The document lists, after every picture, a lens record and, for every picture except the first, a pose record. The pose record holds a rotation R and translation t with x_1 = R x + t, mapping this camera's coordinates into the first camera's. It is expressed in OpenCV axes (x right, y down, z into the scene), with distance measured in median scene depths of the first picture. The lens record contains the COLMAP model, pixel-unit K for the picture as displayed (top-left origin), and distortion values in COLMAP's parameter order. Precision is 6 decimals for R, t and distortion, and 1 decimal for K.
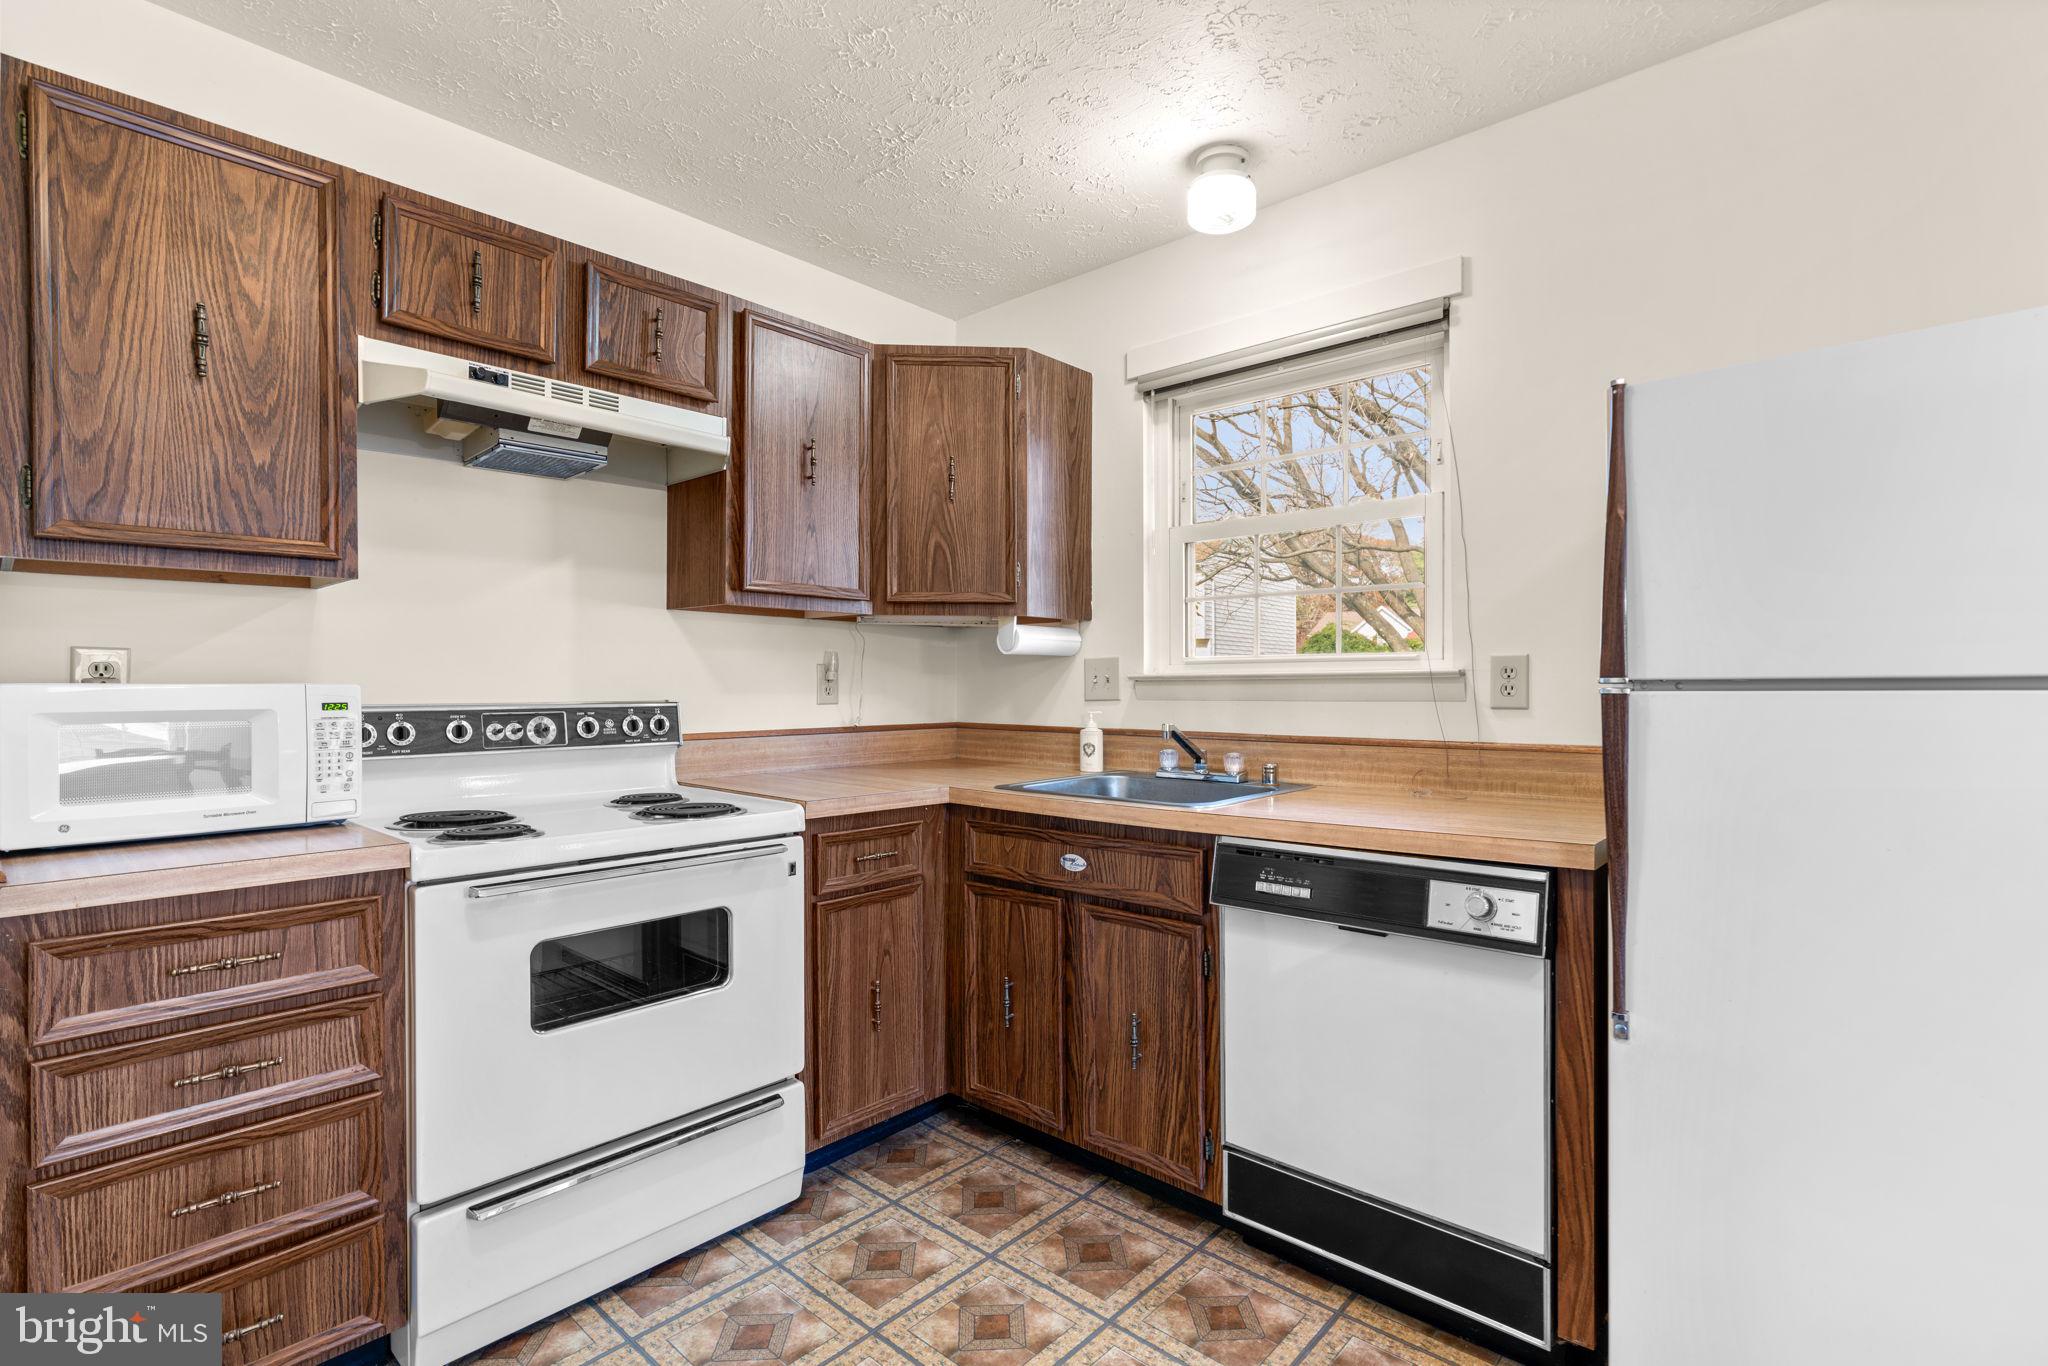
lens RADIAL K [[939.3, 0, 1018.5], [0, 939.3, 686.8], [0, 0, 1]] dist [-0.010651, 0.001959]
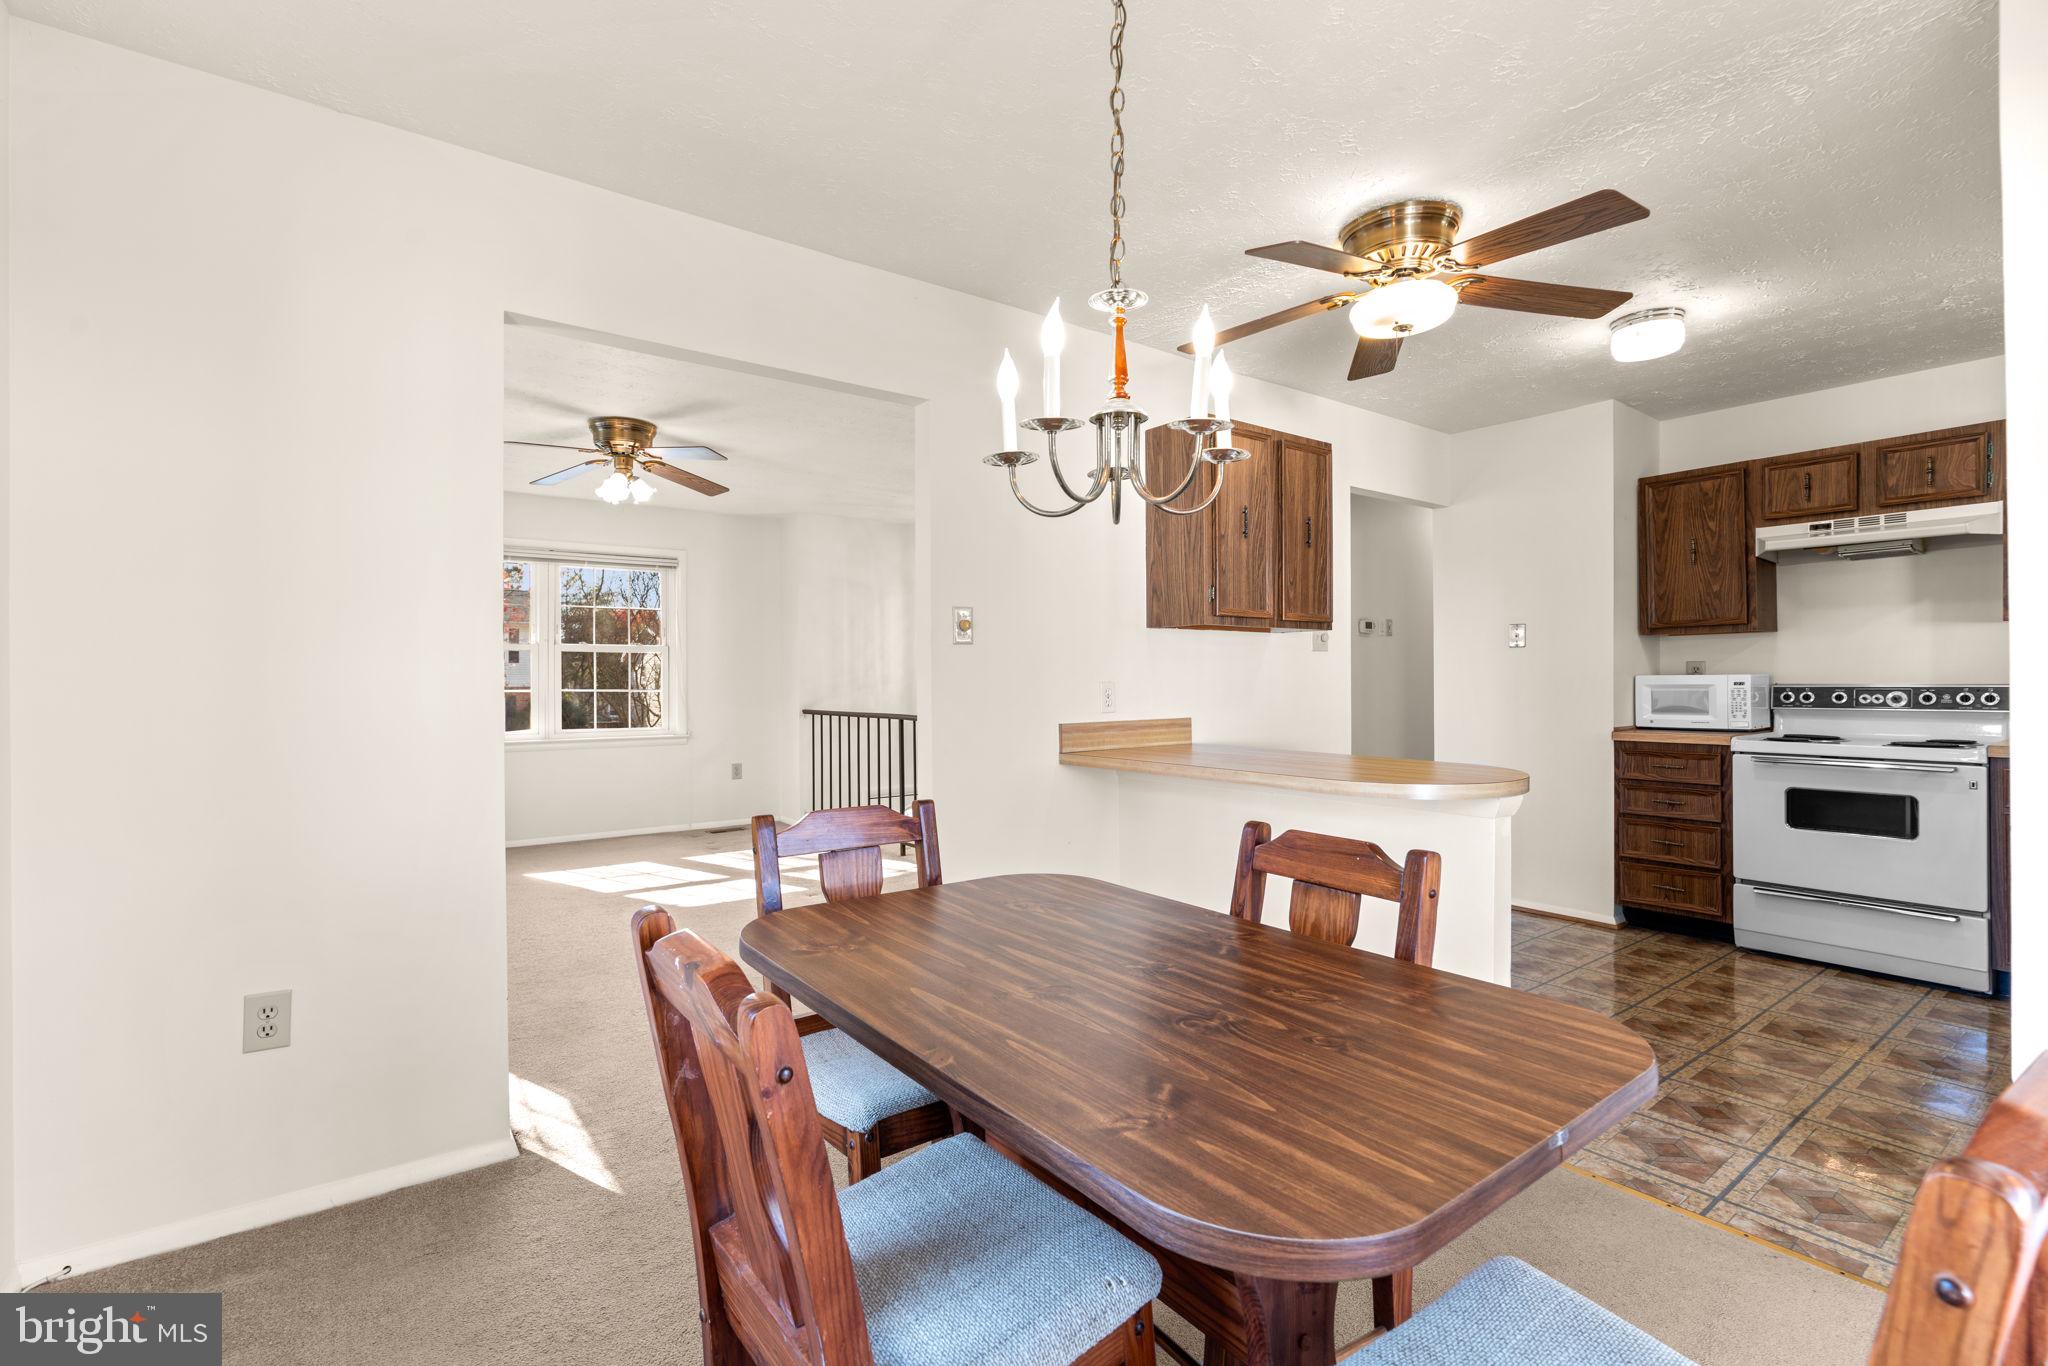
lens RADIAL K [[939.3, 0, 1027.0], [0, 939.3, 675.5], [0, 0, 1]] dist [-0.010651, 0.001959]
pose [[-0.181491, 0.001417, -0.983392, 1.981269], [0.008969, 0.999960, -0.000215, -0.017110], [0.983352, -0.008859, -0.181496, -0.401395]]
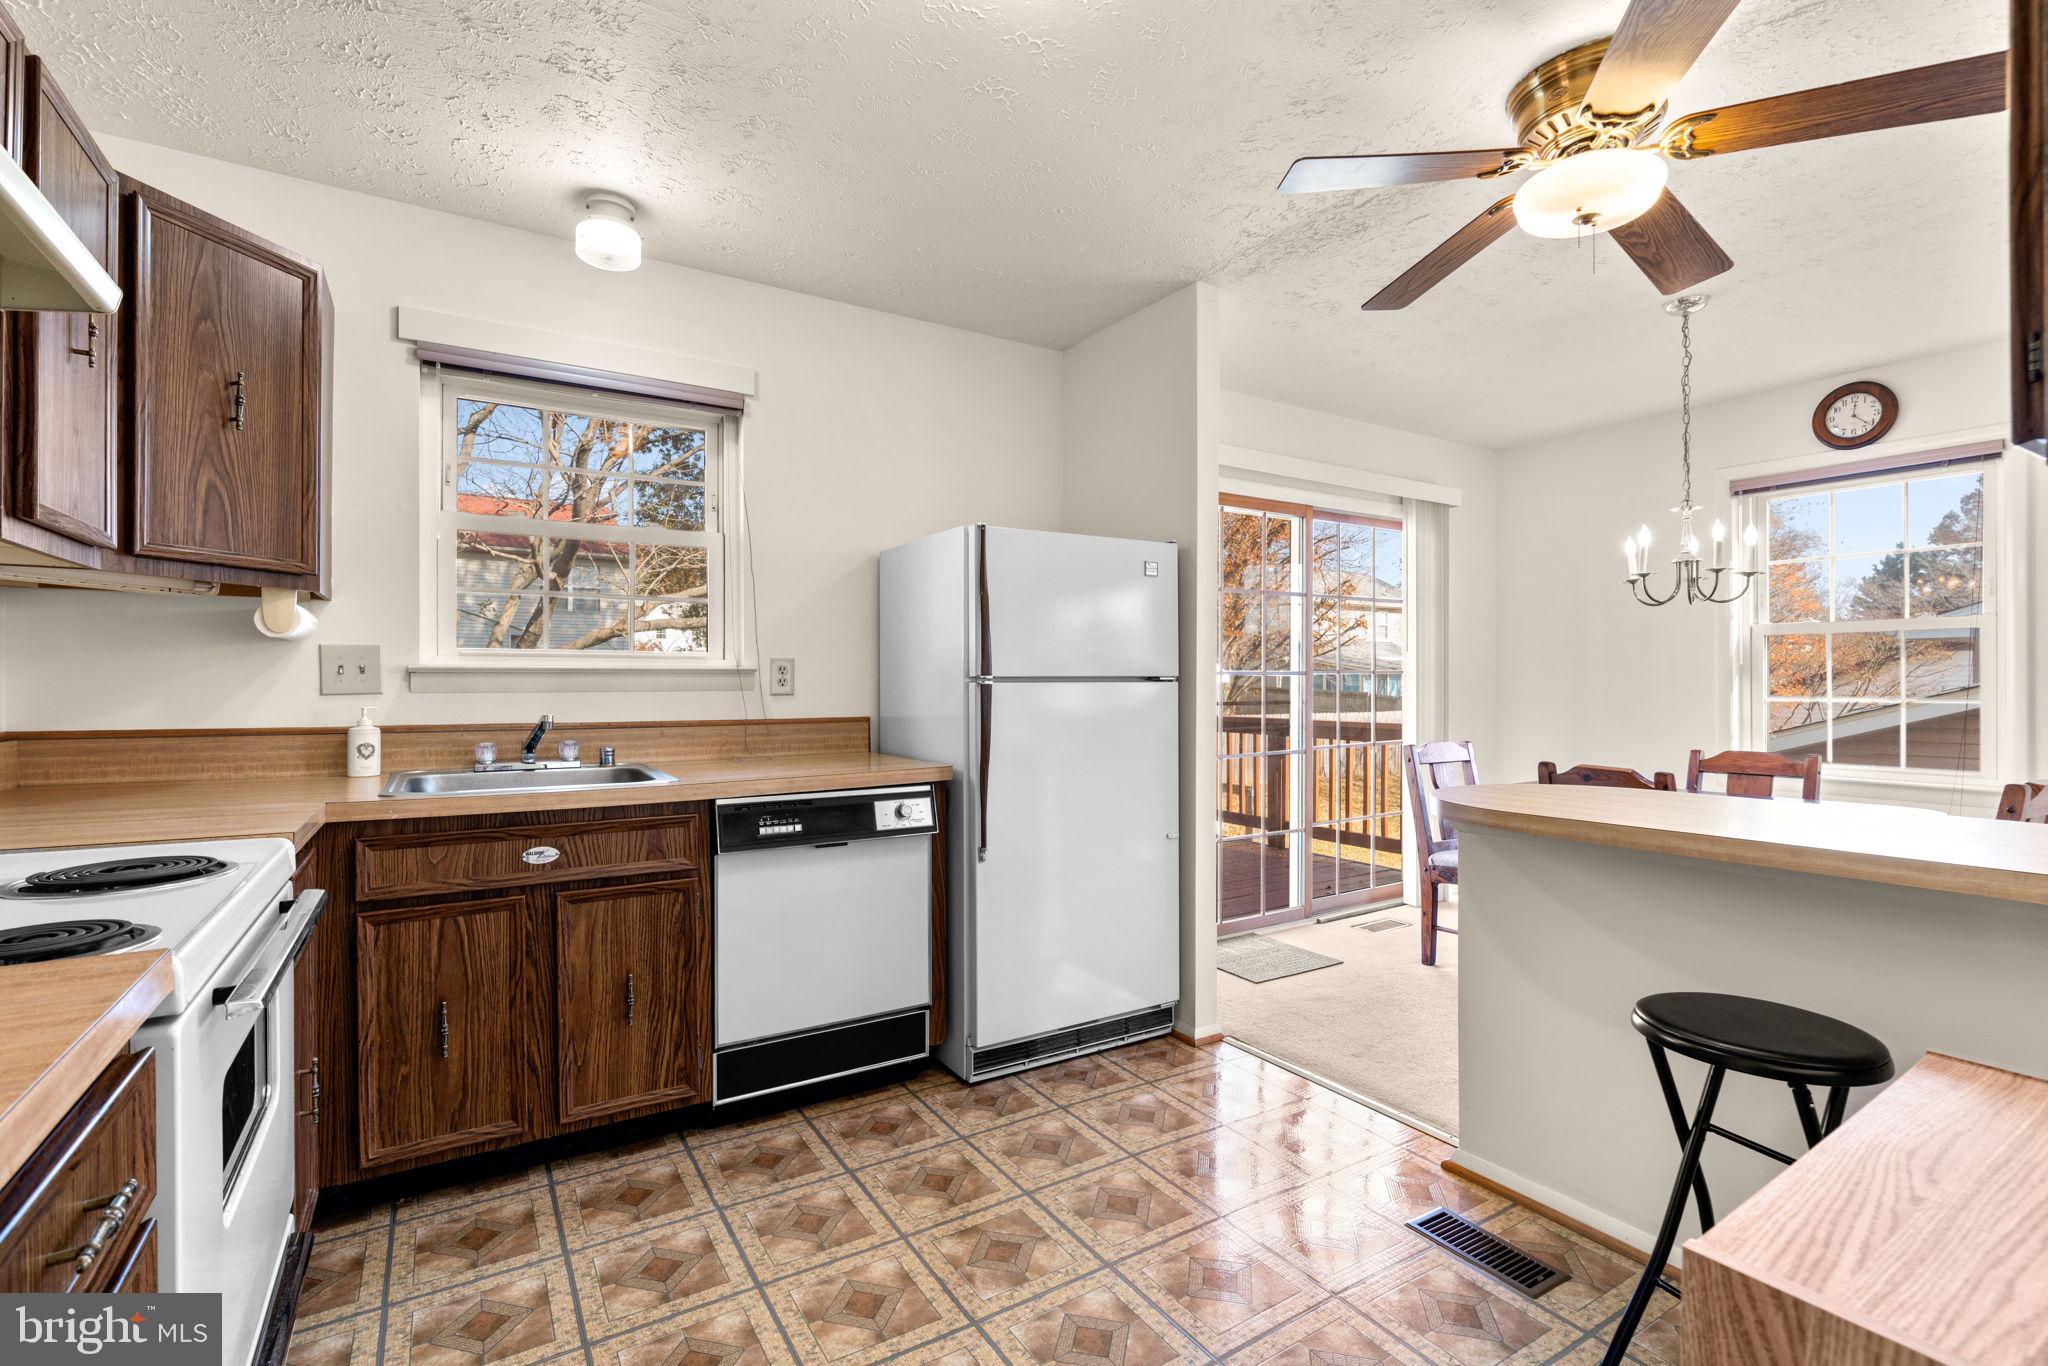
lens RADIAL K [[939.3, 0, 1011.3], [0, 939.3, 677.1], [0, 0, 1]] dist [-0.010651, 0.001959]
pose [[0.284504, 0.003296, 0.958669, -0.759359], [-0.003541, 0.999991, -0.002387, -0.001744], [-0.958668, -0.002716, 0.284513, 0.239677]]
